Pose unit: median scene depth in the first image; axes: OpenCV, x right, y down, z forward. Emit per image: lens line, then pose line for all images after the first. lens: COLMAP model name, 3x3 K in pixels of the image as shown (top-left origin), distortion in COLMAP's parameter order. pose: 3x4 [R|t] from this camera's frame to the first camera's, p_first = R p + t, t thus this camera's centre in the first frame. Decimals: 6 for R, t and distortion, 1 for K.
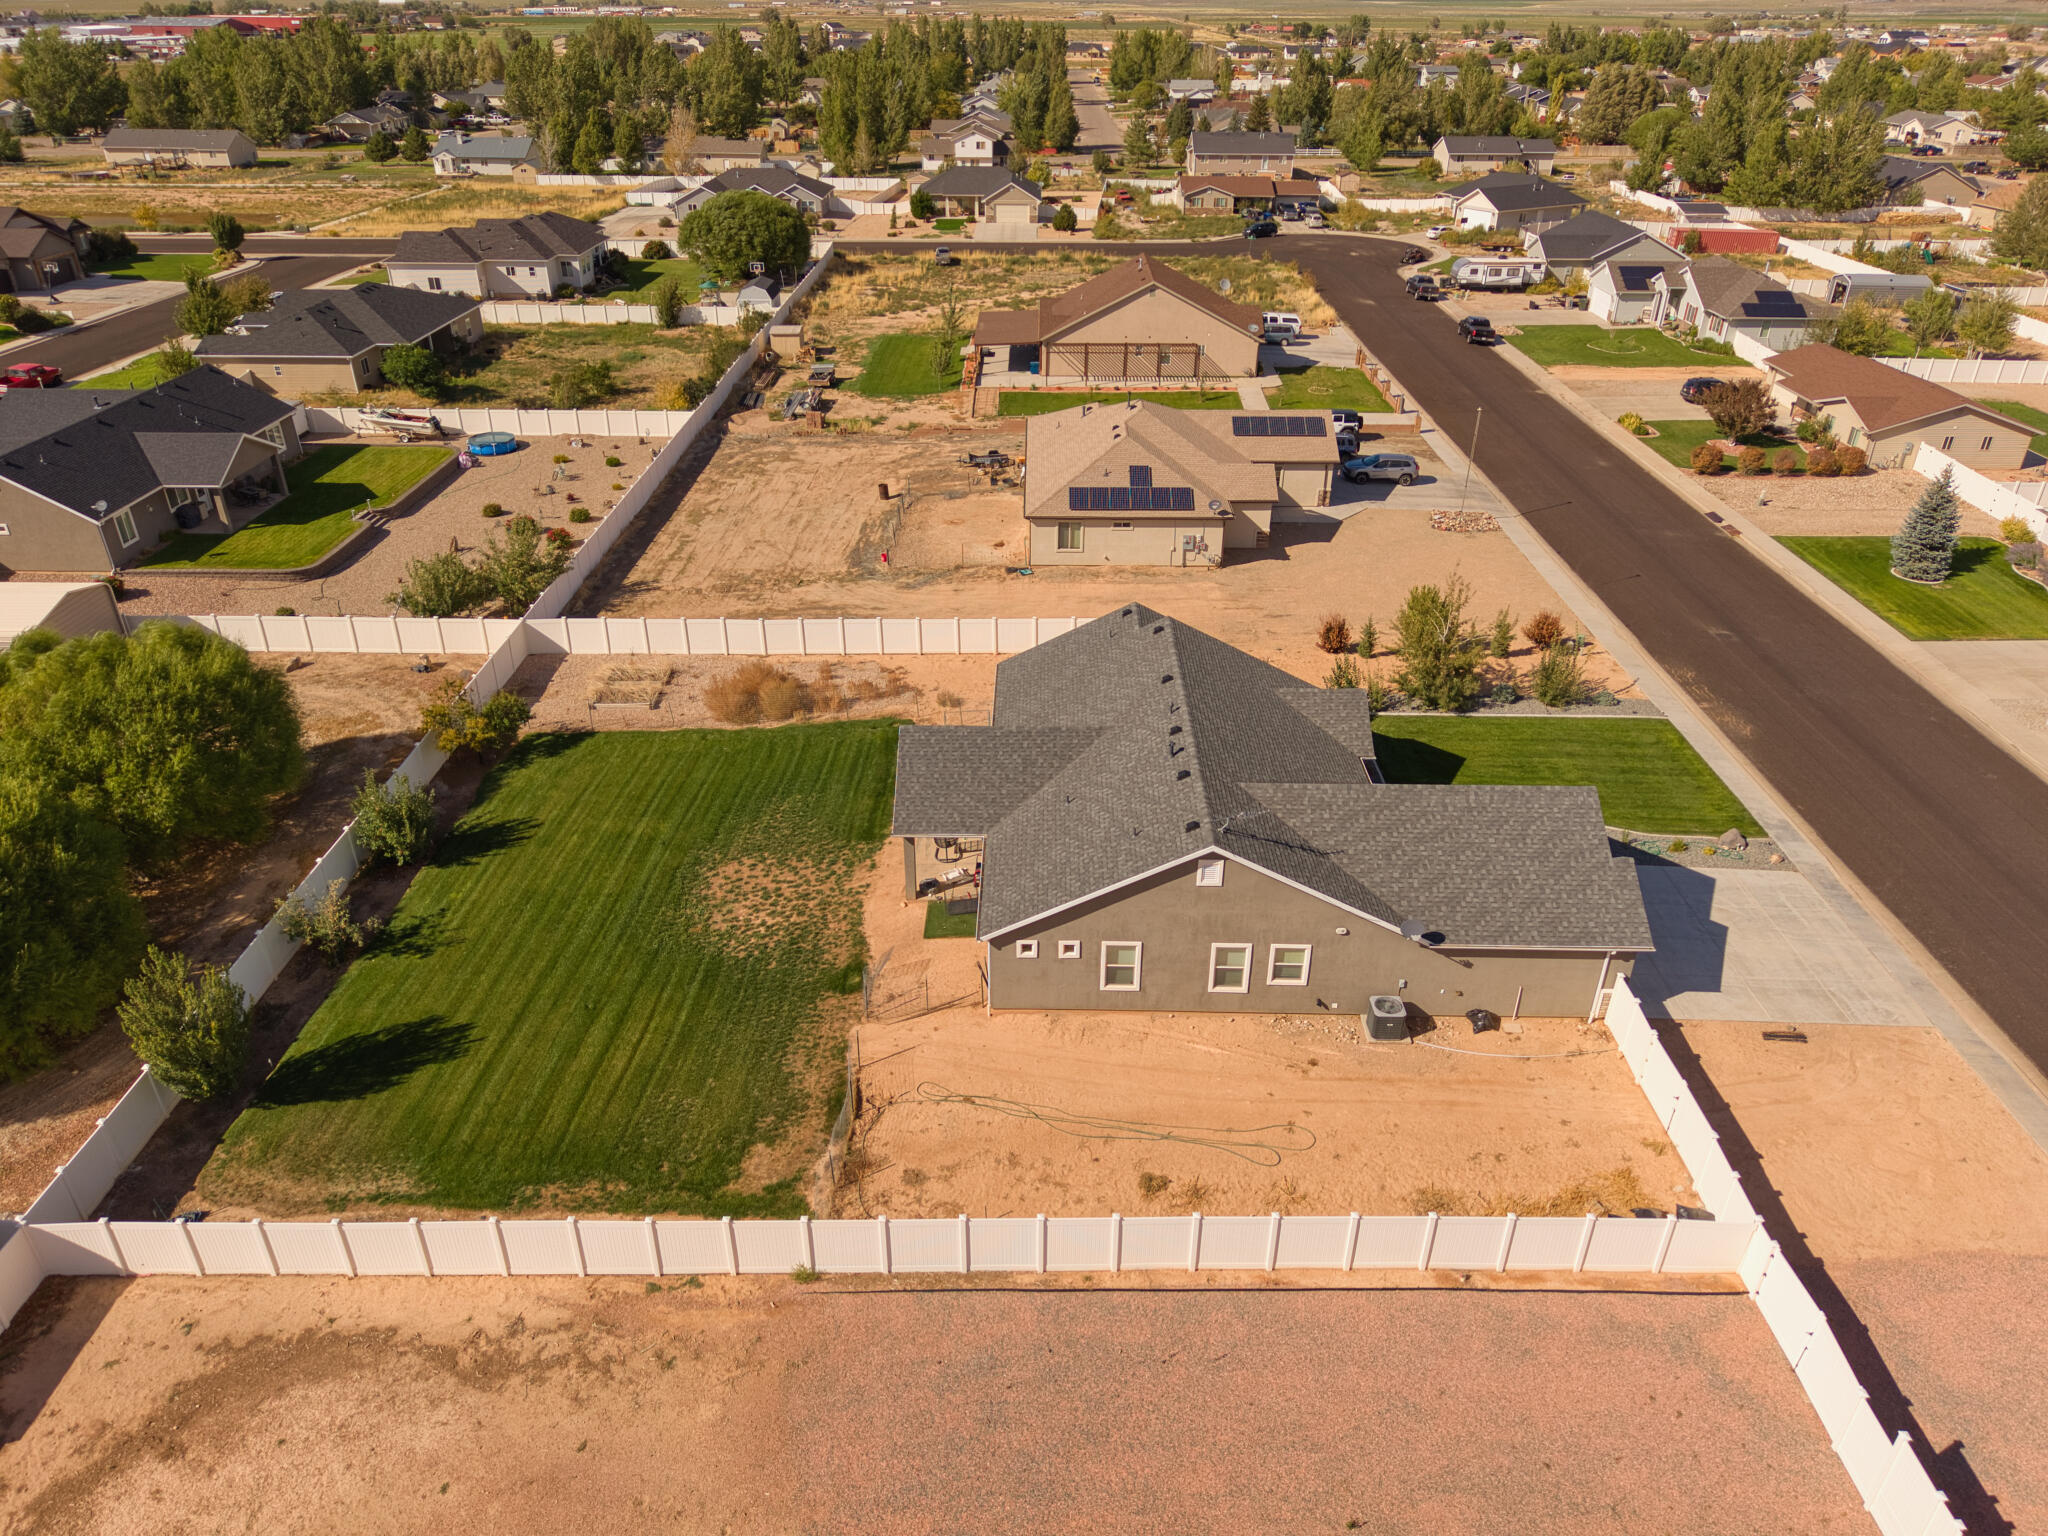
lens RADIAL K [[1365.7, 0, 1035.3], [0, 1365.7, 777.4], [0, 0, 1]] dist [0.027325, -0.026252]
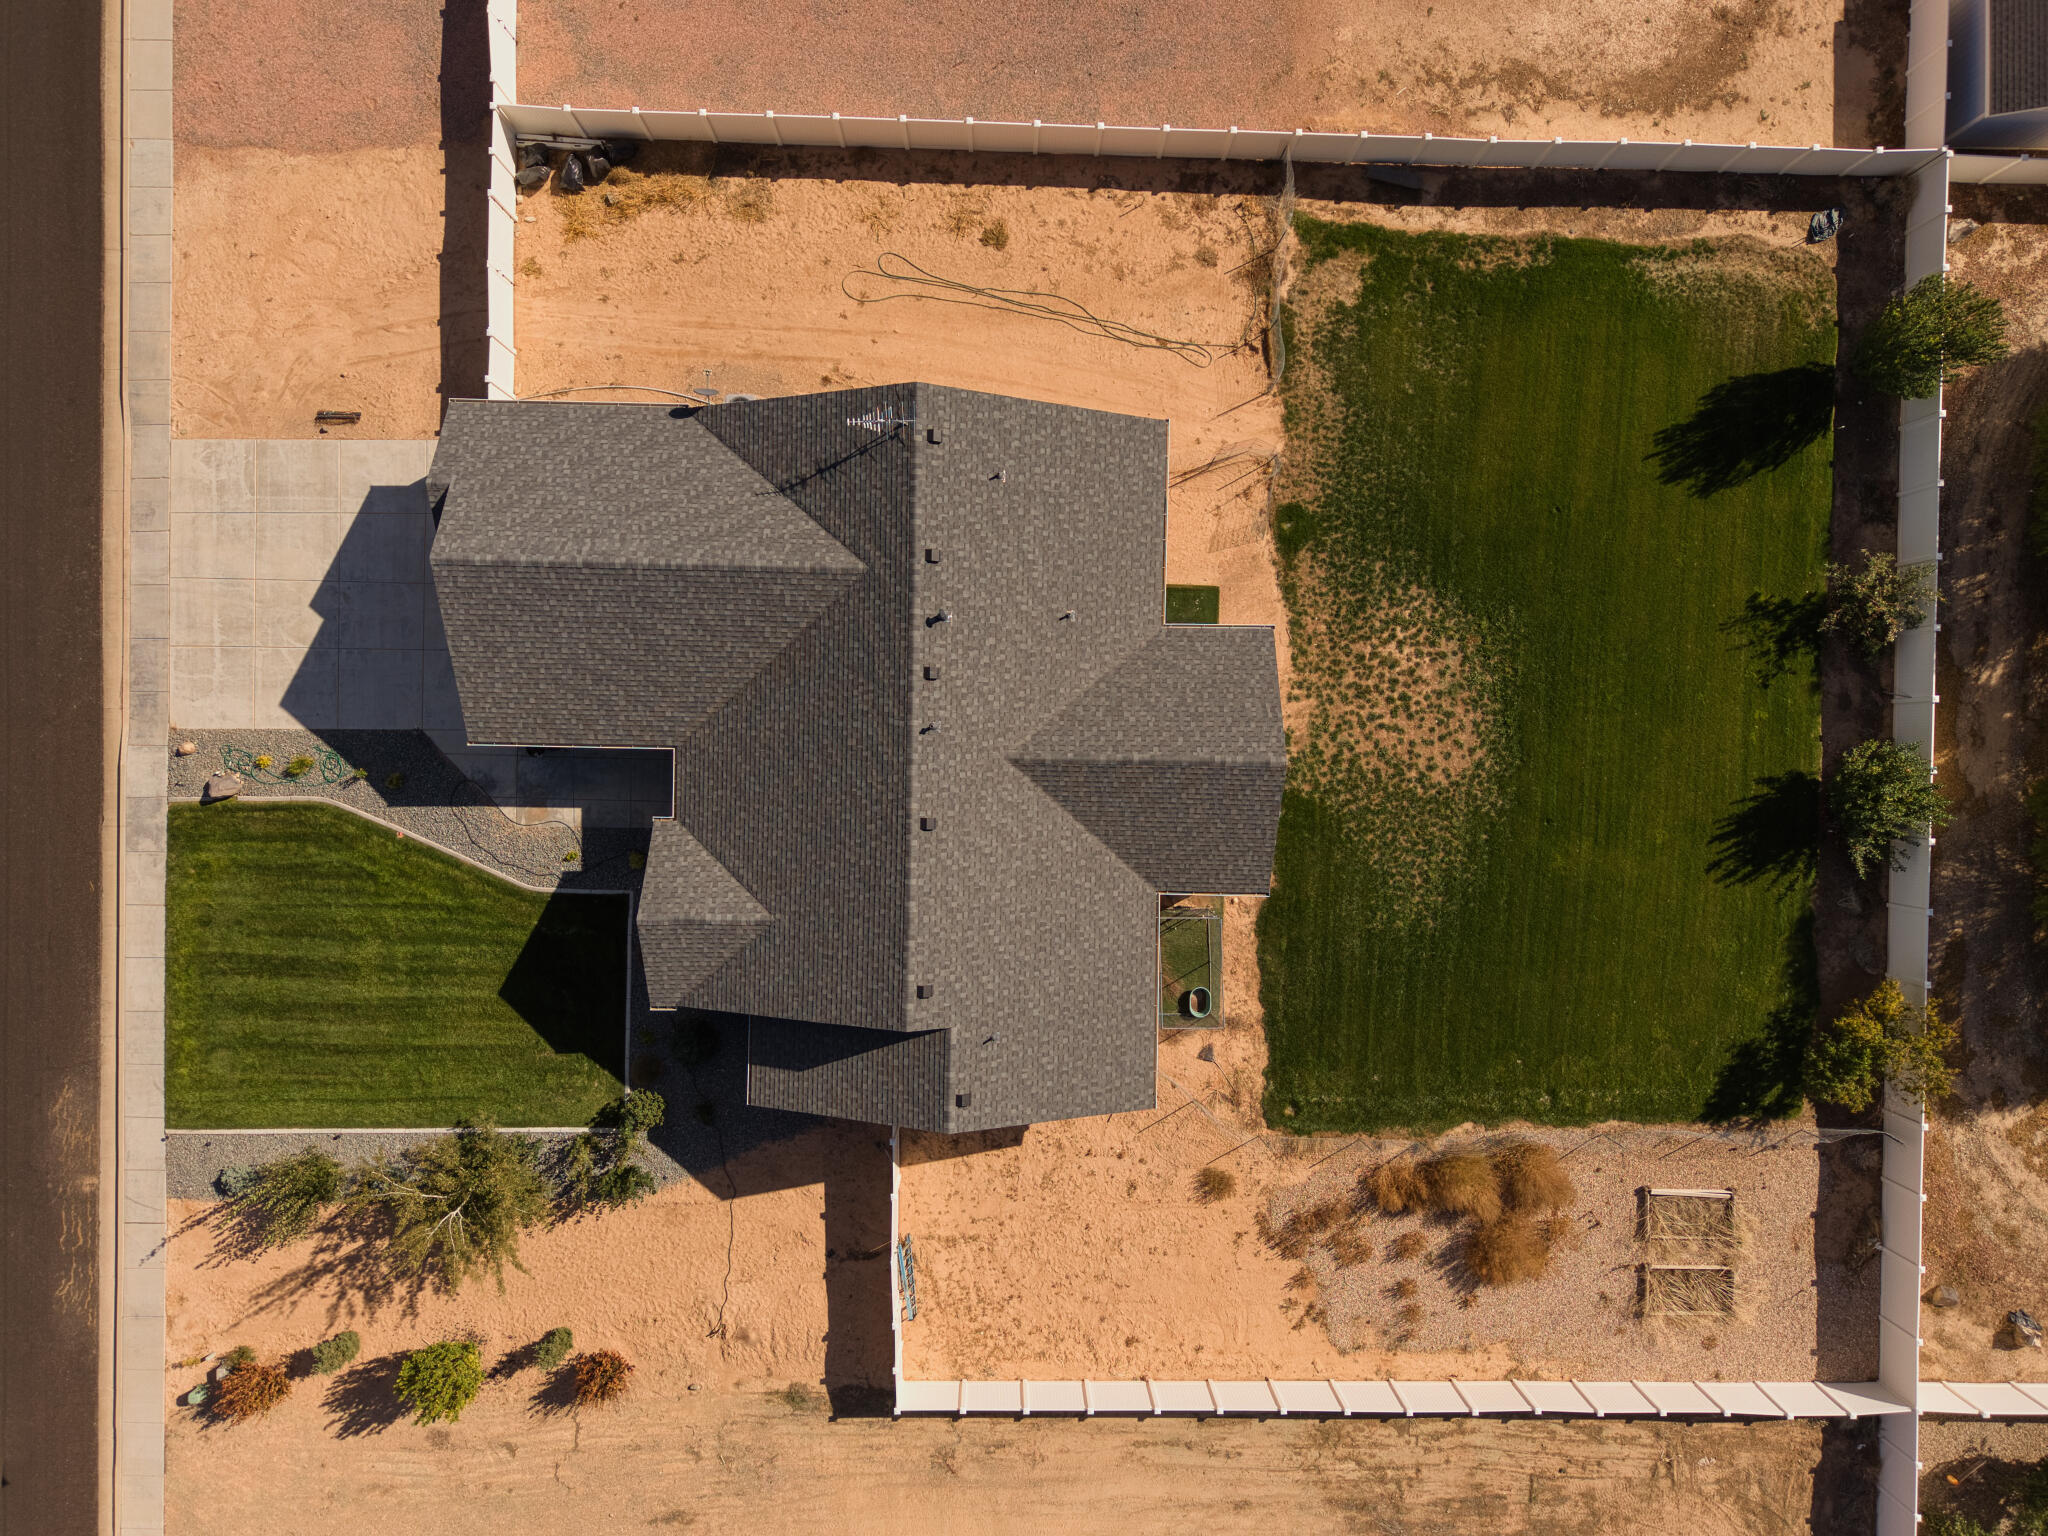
lens RADIAL K [[1365.7, 0, 1026.6], [0, 1365.7, 780.5], [0, 0, 1]] dist [0.027325, -0.026252]
pose [[-0.999711, -0.010470, -0.021625, 0.039569], [-0.013377, -0.505094, 0.862961, -0.446619], [-0.019958, 0.863001, 0.504808, 0.401718]]
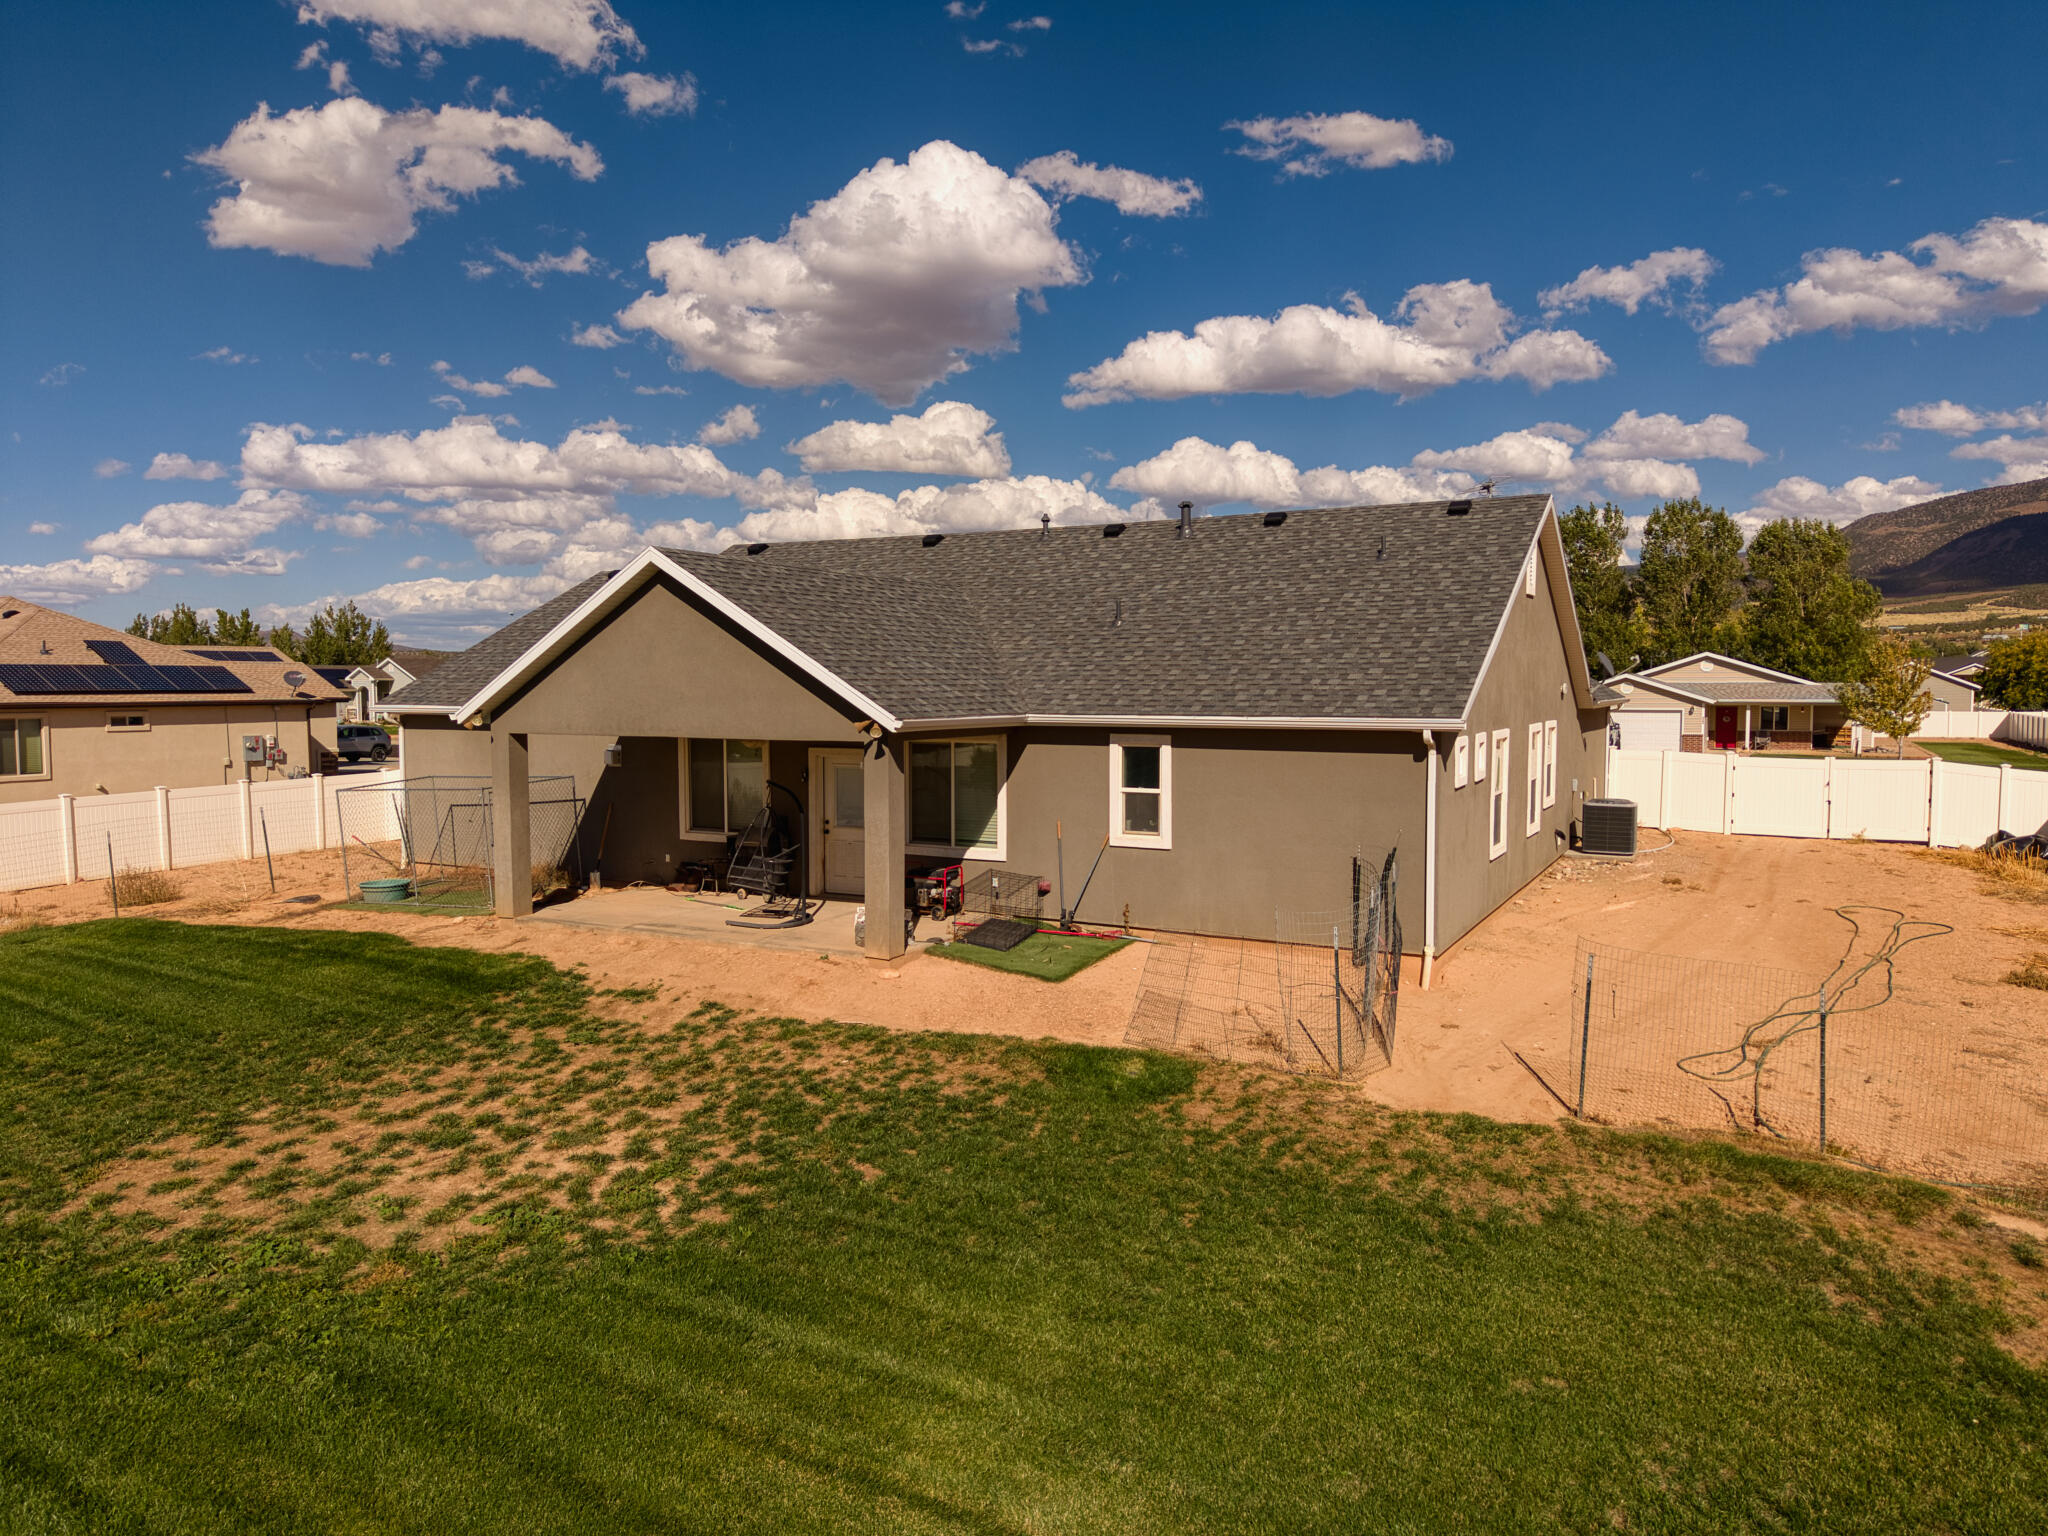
lens RADIAL K [[1365.7, 0, 1040.4], [0, 1365.7, 771.7], [0, 0, 1]] dist [0.027325, -0.026252]
pose [[0.463714, -0.066980, 0.883449, -0.242035], [0.445857, 0.879319, -0.167359, 0.078245], [-0.765624, 0.471499, 0.437616, 0.503417]]
